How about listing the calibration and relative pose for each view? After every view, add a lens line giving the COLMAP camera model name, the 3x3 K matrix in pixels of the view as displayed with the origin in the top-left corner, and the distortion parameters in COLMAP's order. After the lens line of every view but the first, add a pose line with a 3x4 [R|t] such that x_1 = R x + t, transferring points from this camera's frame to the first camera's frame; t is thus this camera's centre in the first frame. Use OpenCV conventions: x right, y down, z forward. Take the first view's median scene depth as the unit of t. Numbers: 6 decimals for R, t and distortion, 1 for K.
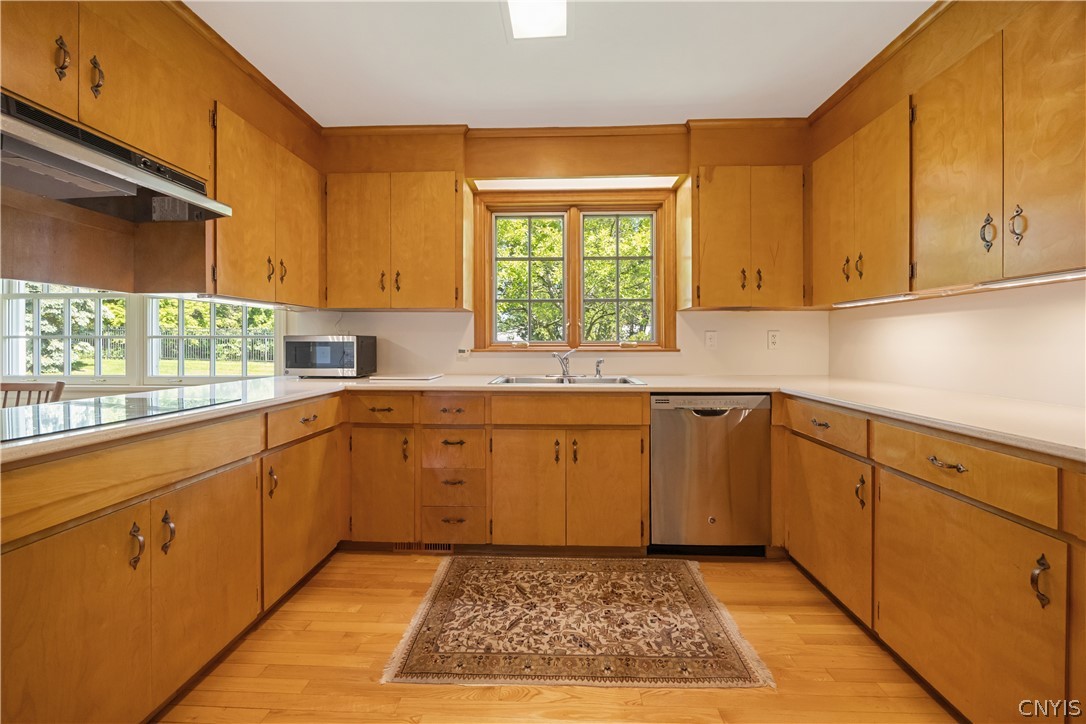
lens RADIAL K [[412.3, 0, 538.7], [0, 412.3, 347.7], [0, 0, 1]] dist [-0.008112, 0.001374]
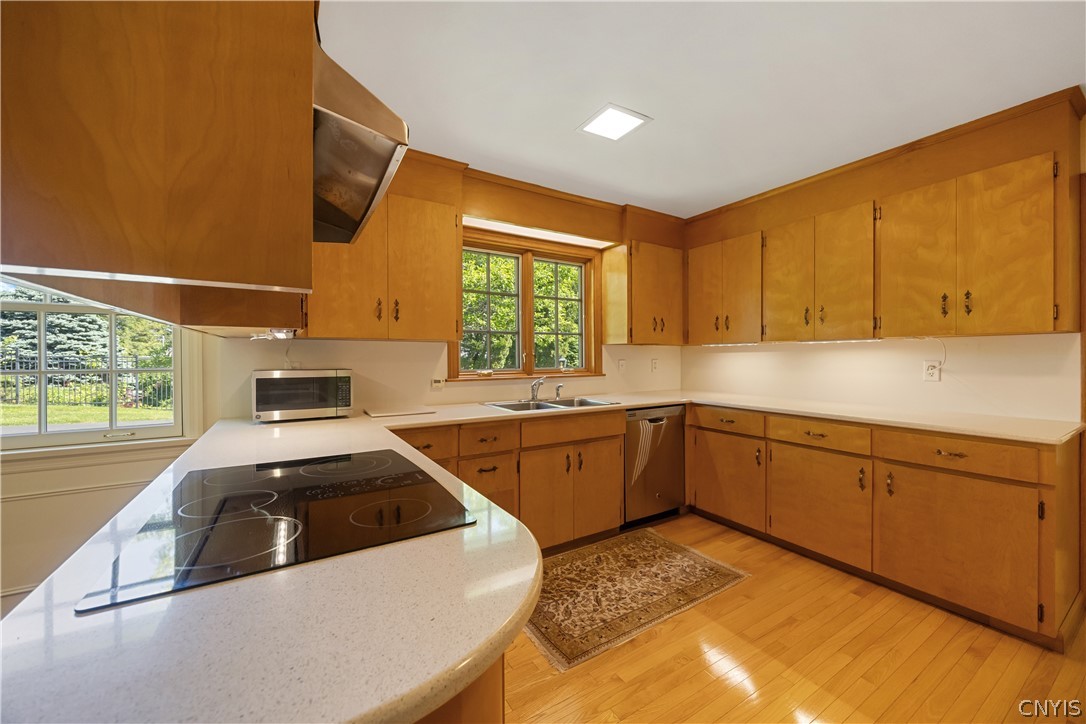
lens RADIAL K [[412.3, 0, 544.0], [0, 412.3, 364.1], [0, 0, 1]] dist [-0.008112, 0.001374]
pose [[0.831739, -0.012553, 0.555025, -0.694492], [0.010104, 0.999921, 0.007472, -0.050579], [-0.555075, -0.000607, 0.831800, 0.033567]]
